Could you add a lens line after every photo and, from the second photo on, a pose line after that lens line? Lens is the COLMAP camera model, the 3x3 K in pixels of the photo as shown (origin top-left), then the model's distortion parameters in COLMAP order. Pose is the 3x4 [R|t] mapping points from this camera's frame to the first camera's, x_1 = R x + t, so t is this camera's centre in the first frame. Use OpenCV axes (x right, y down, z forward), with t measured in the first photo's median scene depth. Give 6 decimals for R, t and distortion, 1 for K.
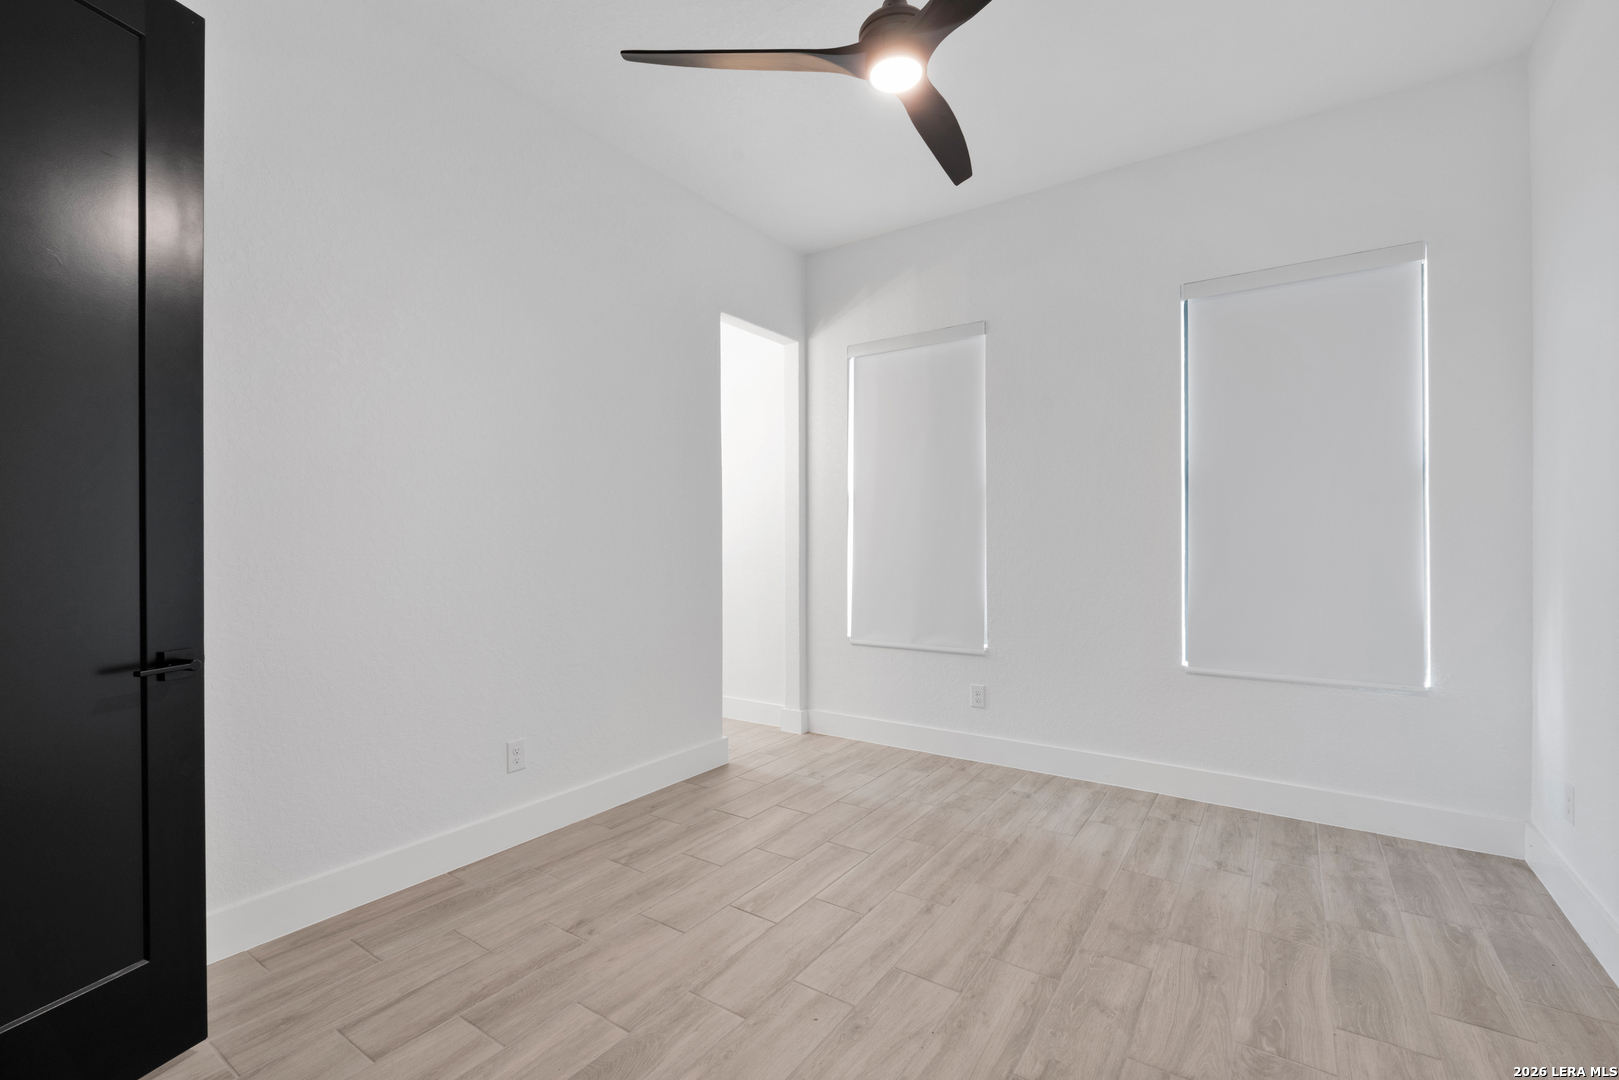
lens RADIAL K [[707.1, 0, 808.6], [0, 707.1, 542.0], [0, 0, 1]] dist [0.004202, 0.000516]
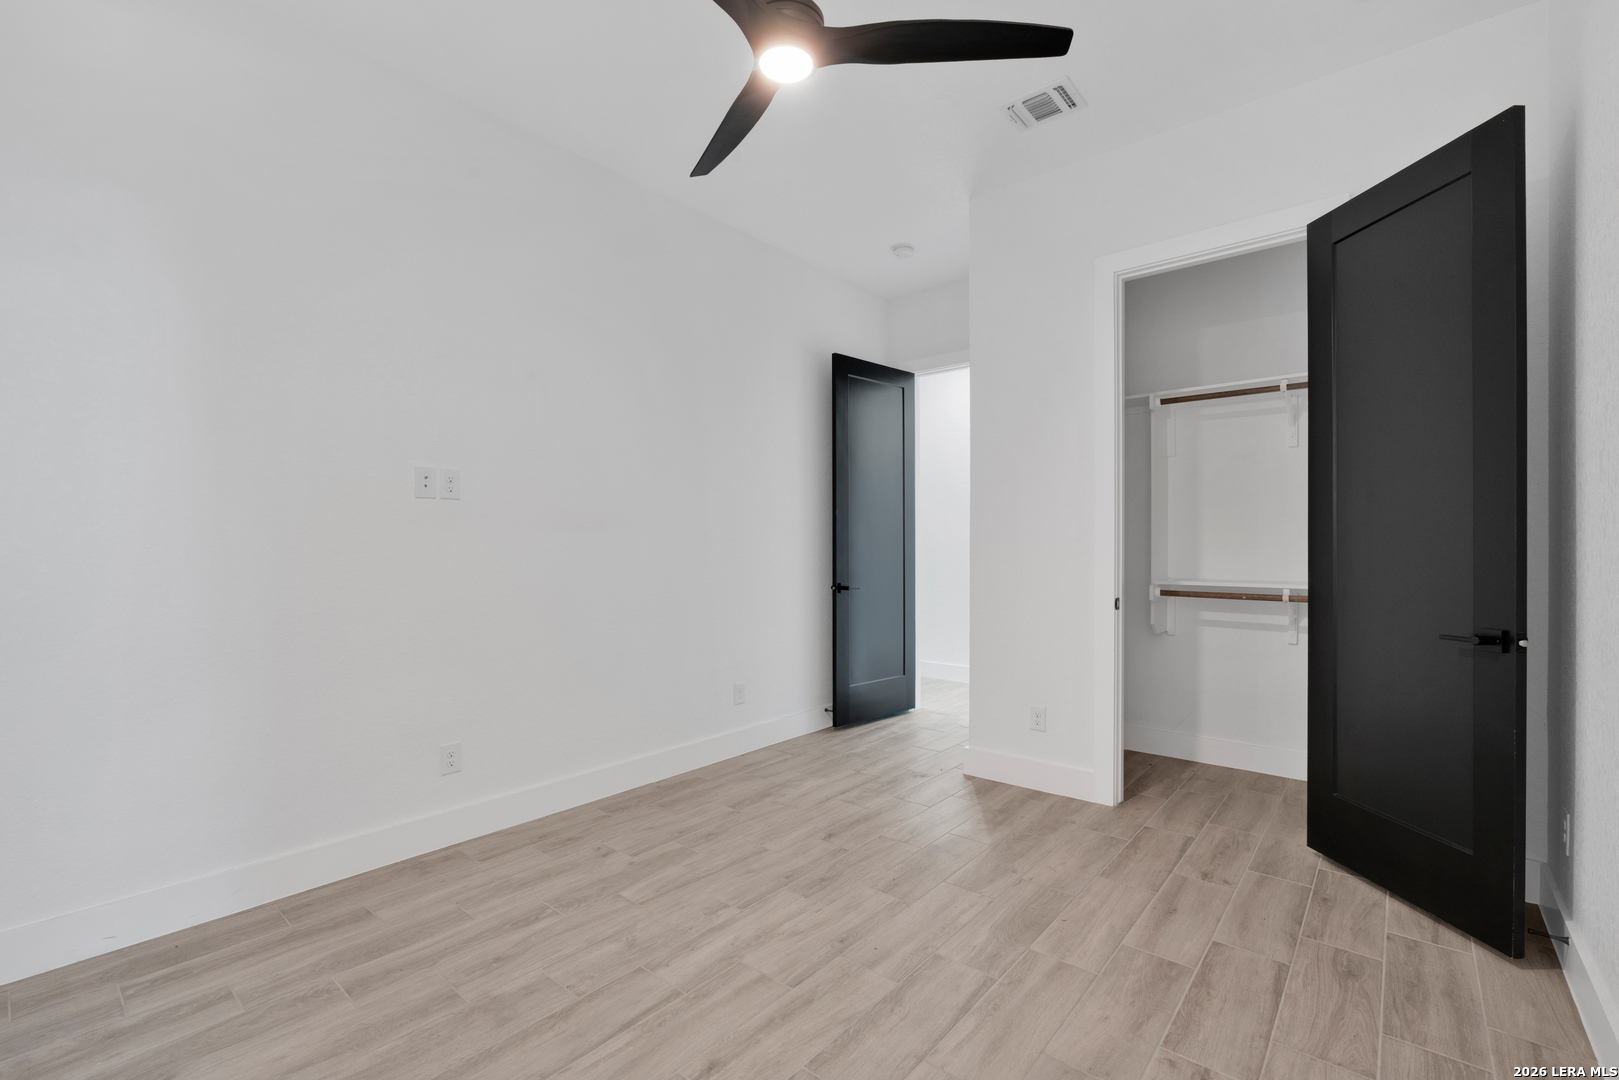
lens RADIAL K [[707.1, 0, 809.8], [0, 707.1, 544.9], [0, 0, 1]] dist [0.004202, 0.000516]
pose [[-0.994607, 0.002289, 0.103688, -0.004442], [0.001716, 0.999983, -0.005613, 0.002843], [-0.103699, -0.005405, -0.994594, 1.979730]]
